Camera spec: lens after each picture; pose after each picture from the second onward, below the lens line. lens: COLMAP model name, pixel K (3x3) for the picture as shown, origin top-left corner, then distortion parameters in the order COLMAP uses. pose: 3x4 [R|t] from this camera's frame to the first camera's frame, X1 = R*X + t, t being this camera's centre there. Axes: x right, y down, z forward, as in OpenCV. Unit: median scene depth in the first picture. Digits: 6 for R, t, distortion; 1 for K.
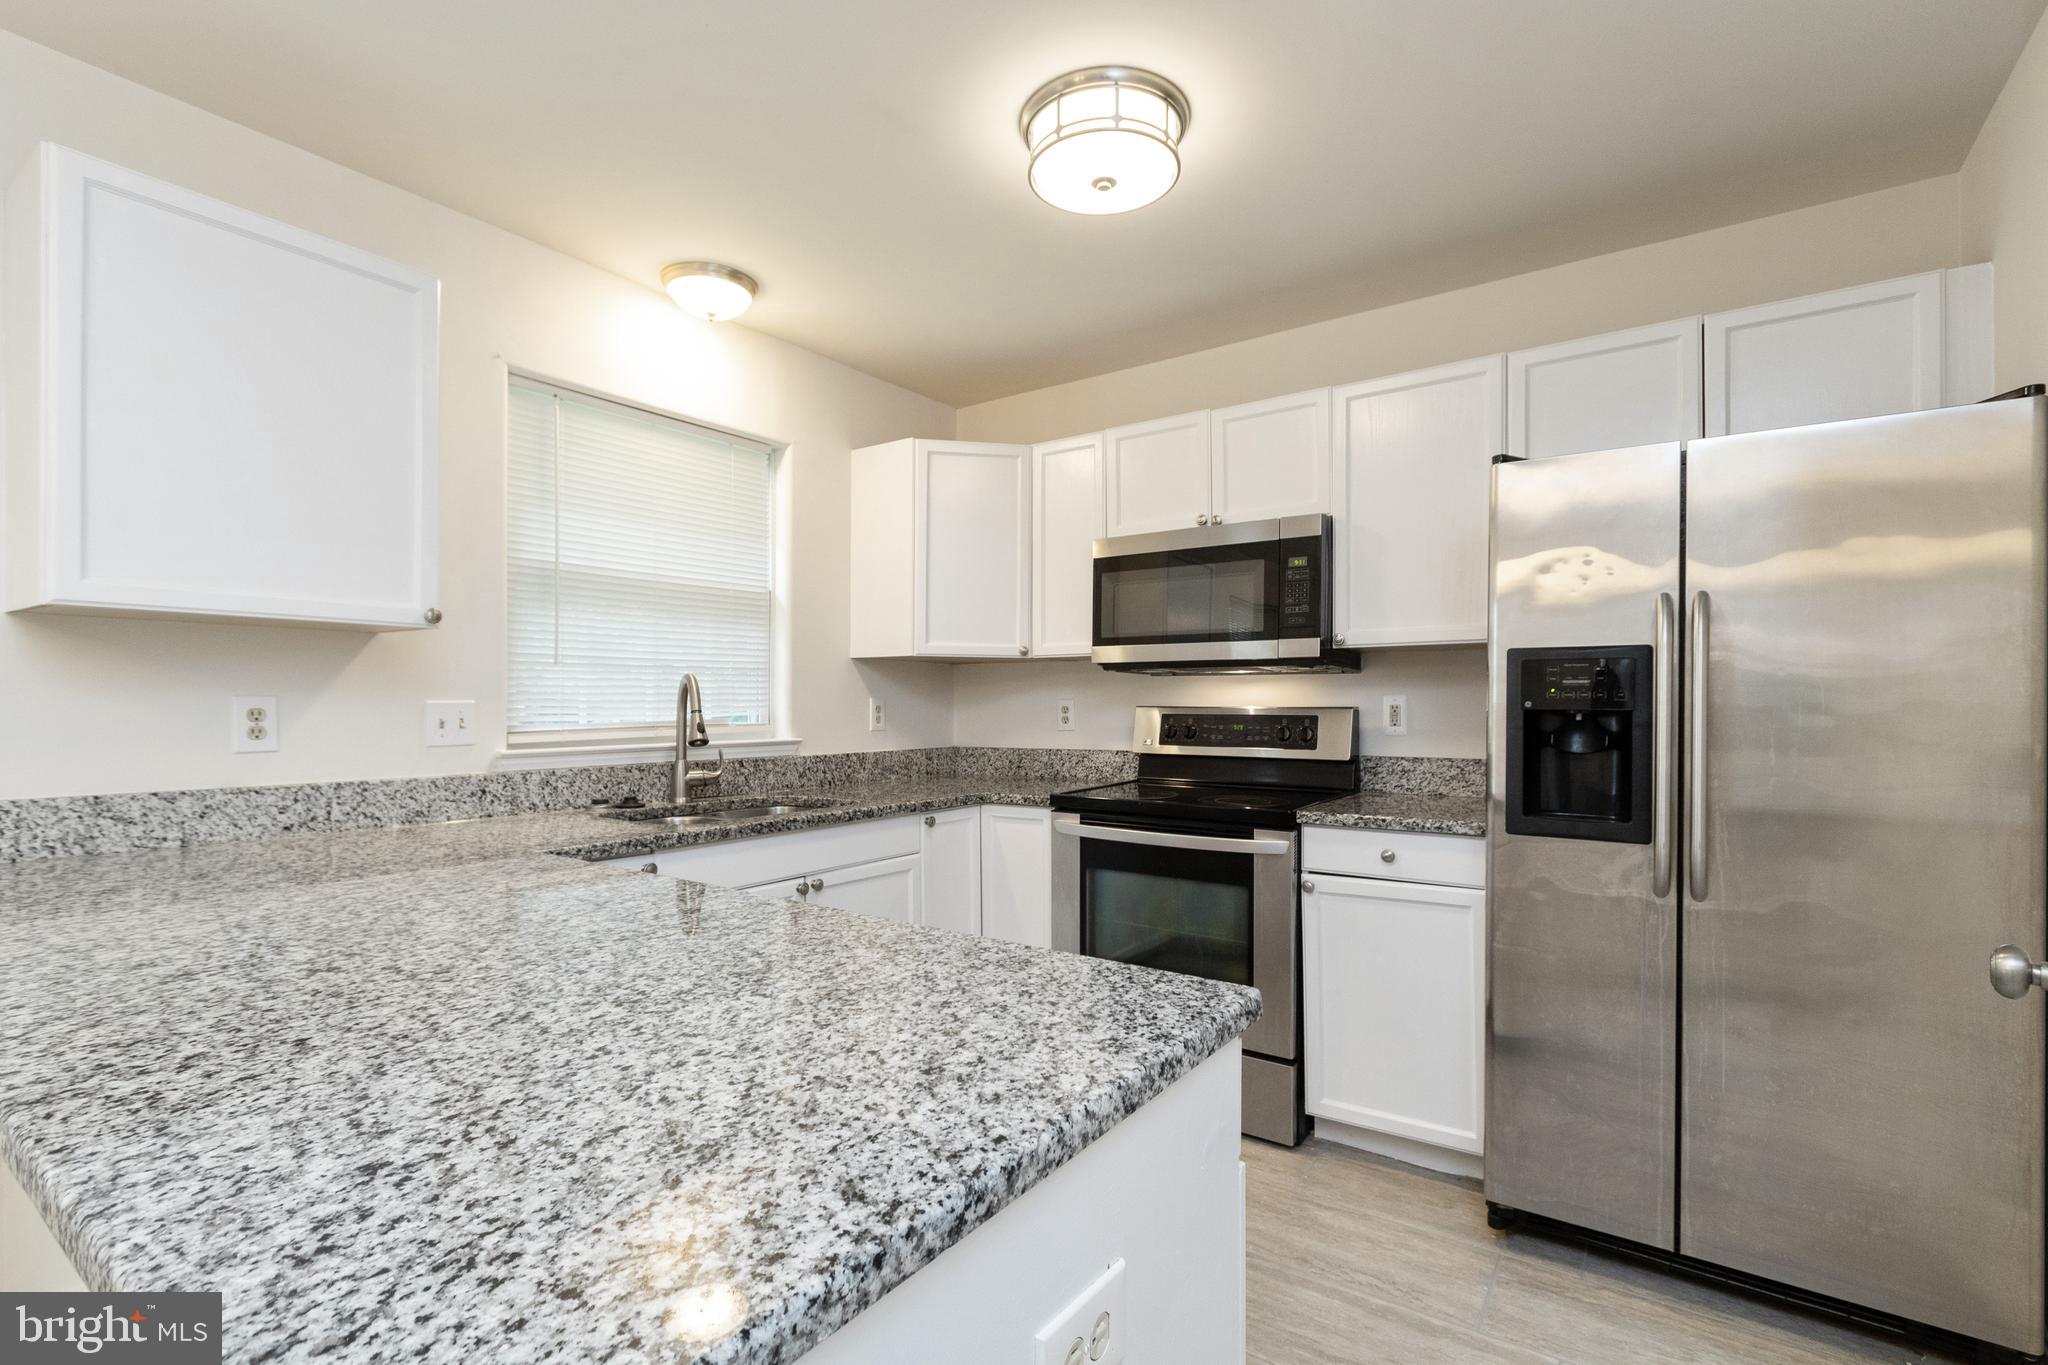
lens RADIAL K [[938.2, 0, 1011.8], [0, 938.2, 705.6], [0, 0, 1]] dist [0.000701, -0.000165]
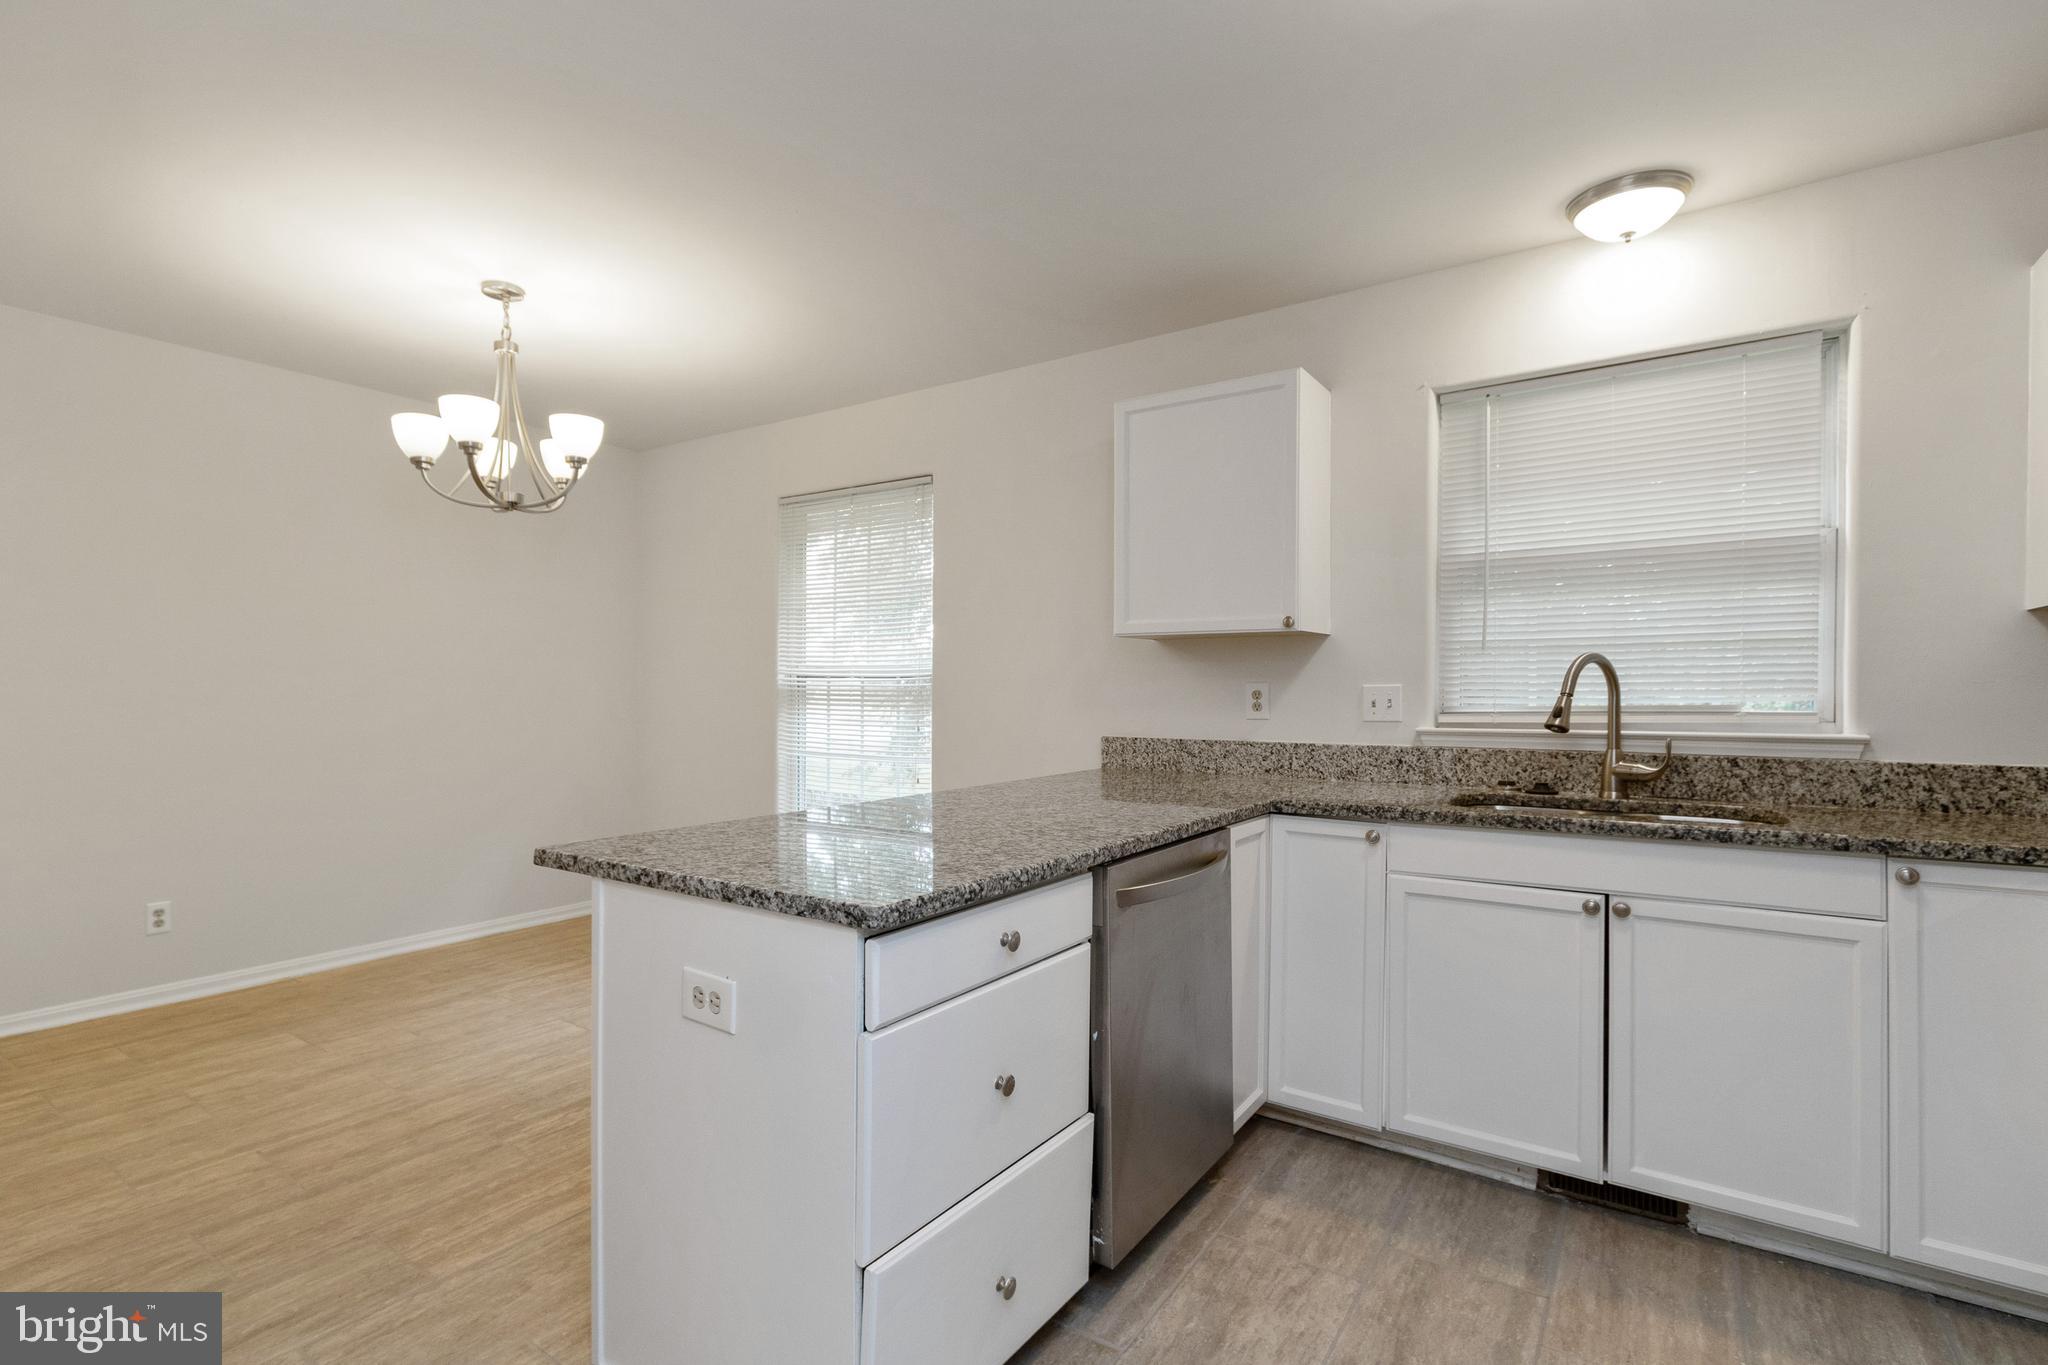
lens RADIAL K [[965.8, 0, 1005.8], [0, 965.8, 690.4], [0, 0, 1]] dist [0.003055, 0.000580]
pose [[0.015969, -0.002075, -0.999870, 0.611205], [-0.002801, 0.999994, -0.002120, 0.005730], [0.999869, 0.002835, 0.015963, 0.452703]]
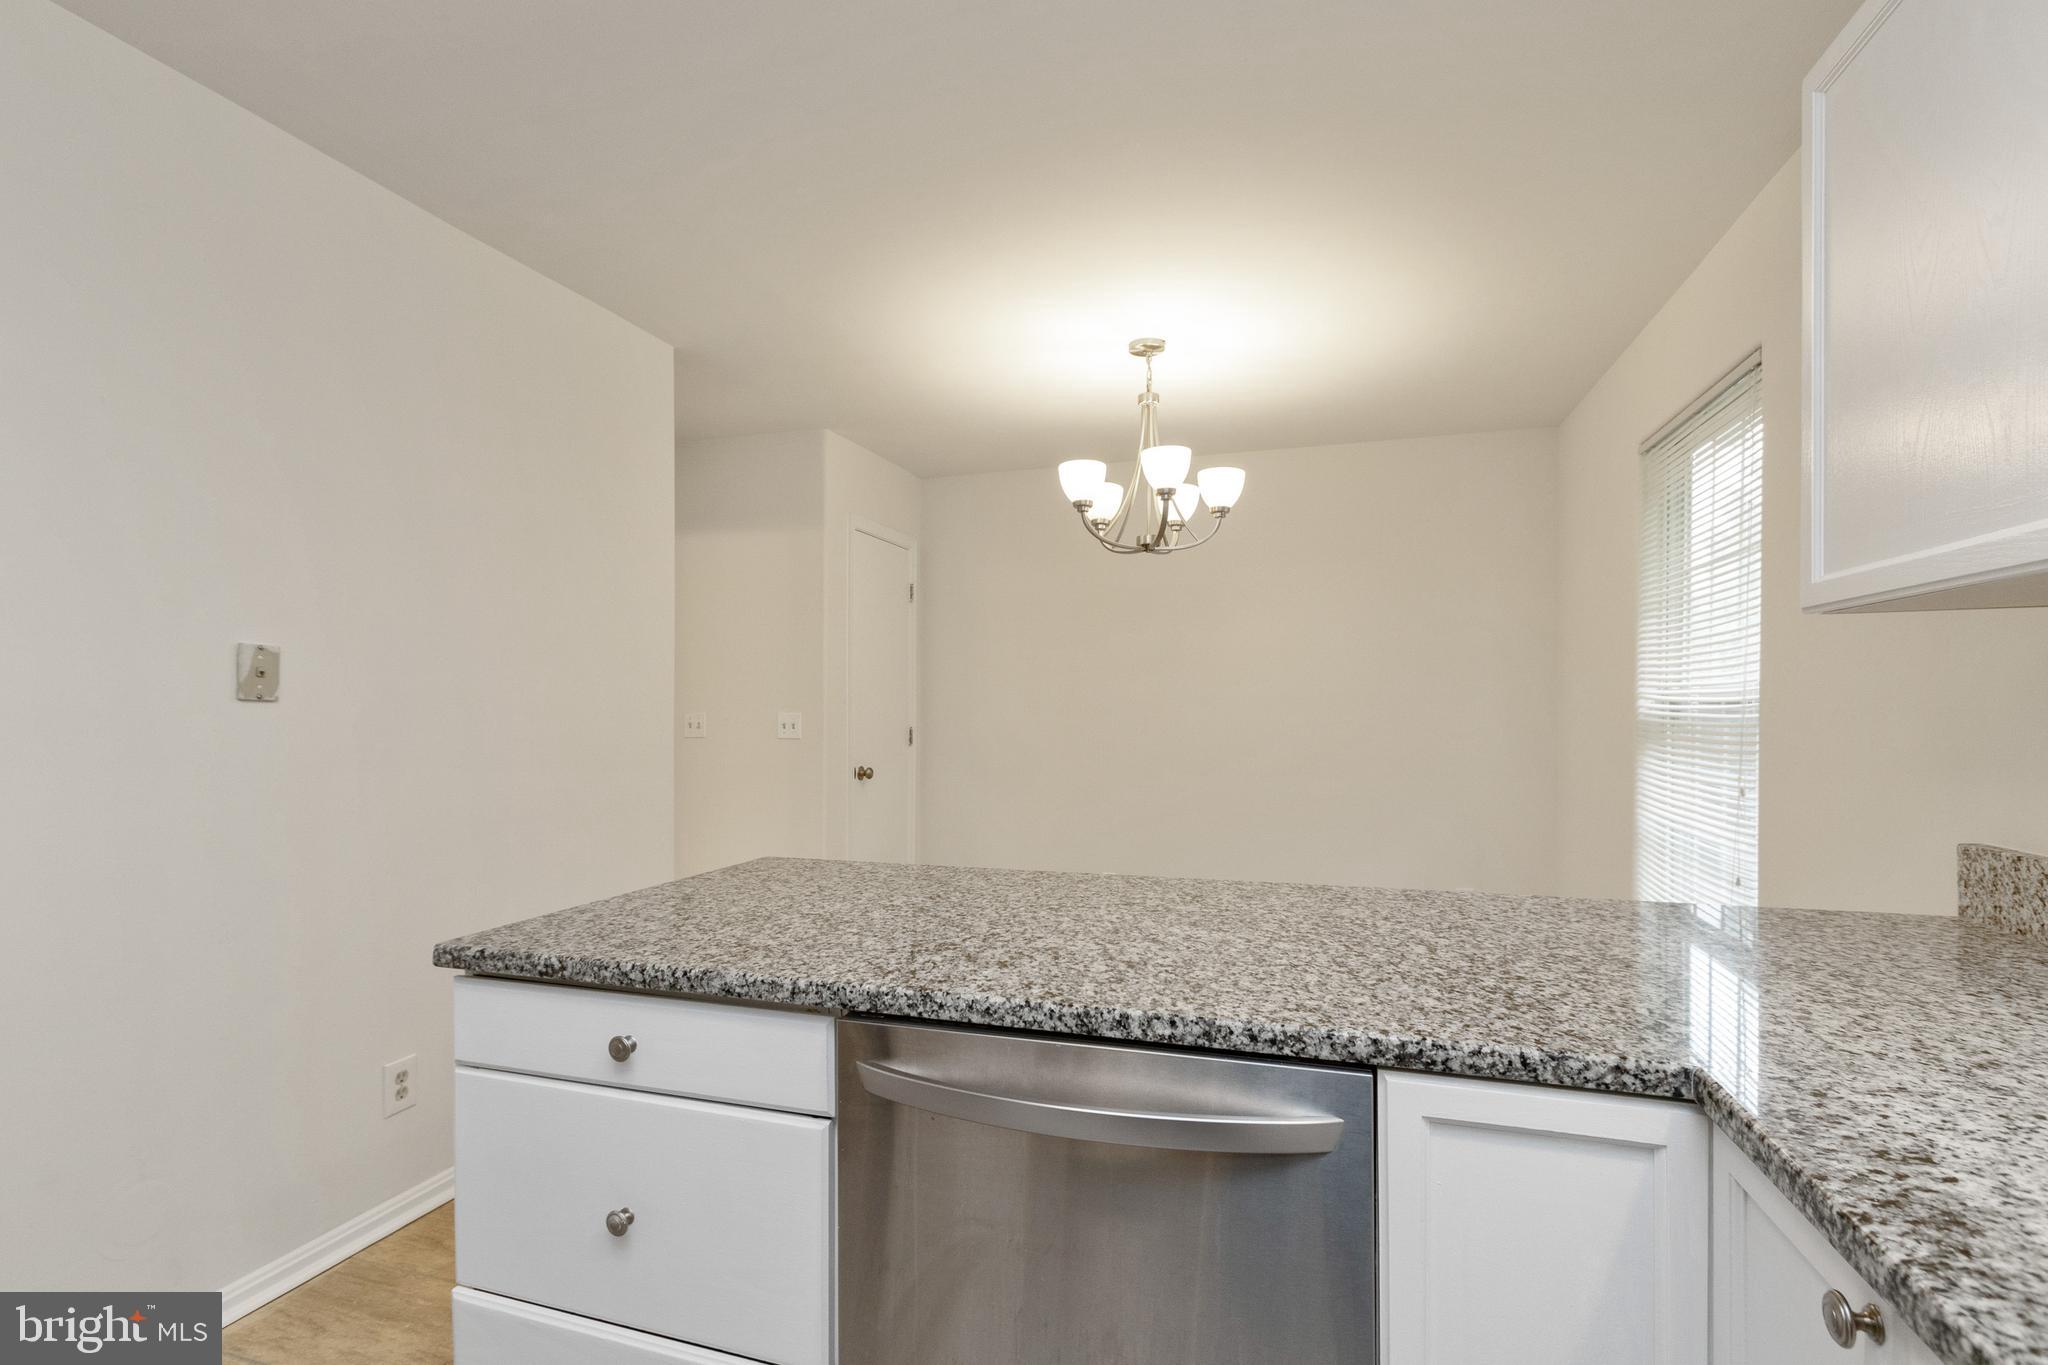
lens RADIAL K [[951.6, 0, 1011.6], [0, 951.6, 710.4], [0, 0, 1]] dist [0.010303, -0.007518]
pose [[-0.953139, -0.002083, -0.302526, -0.039283], [-0.002458, 0.999997, 0.000859, -0.011108], [0.302524, 0.001562, -0.953141, 0.990178]]
